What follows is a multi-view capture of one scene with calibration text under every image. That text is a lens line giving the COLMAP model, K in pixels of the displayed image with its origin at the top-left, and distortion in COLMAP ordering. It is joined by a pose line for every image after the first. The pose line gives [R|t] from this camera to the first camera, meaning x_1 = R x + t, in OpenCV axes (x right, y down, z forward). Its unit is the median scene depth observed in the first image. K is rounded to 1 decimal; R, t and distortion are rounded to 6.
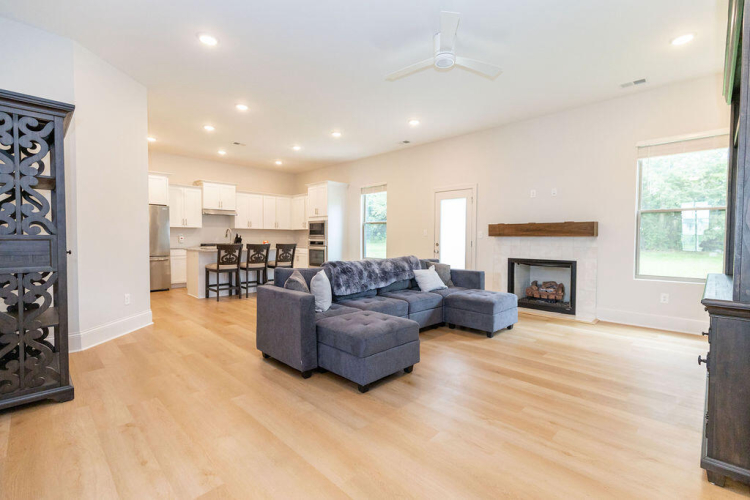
lens RADIAL K [[341.1, 0, 384.9], [0, 341.1, 248.3], [0, 0, 1]] dist [0.000026, 0.000139]
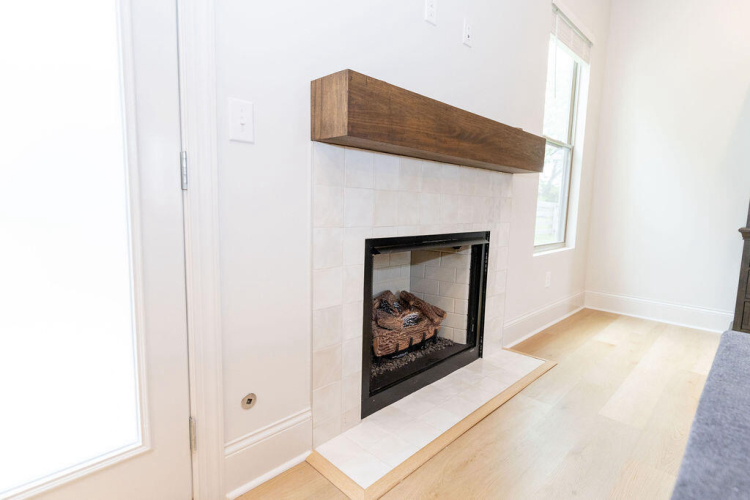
lens RADIAL K [[387.3, 0, 375.0], [0, 387.3, 250.0], [0, 0, 1]] dist [0.000409, 0.000093]
pose [[0.023261, -0.123621, 0.992057, 0.078676], [0.002741, 0.992330, 0.123590, 0.000474], [-0.999726, -0.000156, 0.023422, 1.028084]]
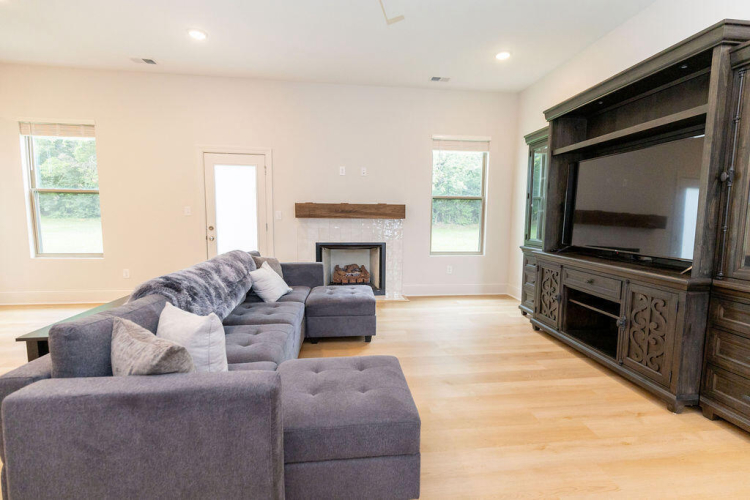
lens RADIAL K [[350.6, 0, 375.0], [0, 350.6, 250.0], [0, 0, 1]] dist [0.003161, 0.000542]
pose [[0.615639, -0.077774, 0.784181, -0.257440], [0.014668, 0.996076, 0.087274, -0.029991], [-0.787892, -0.042227, 0.614364, 0.346390]]
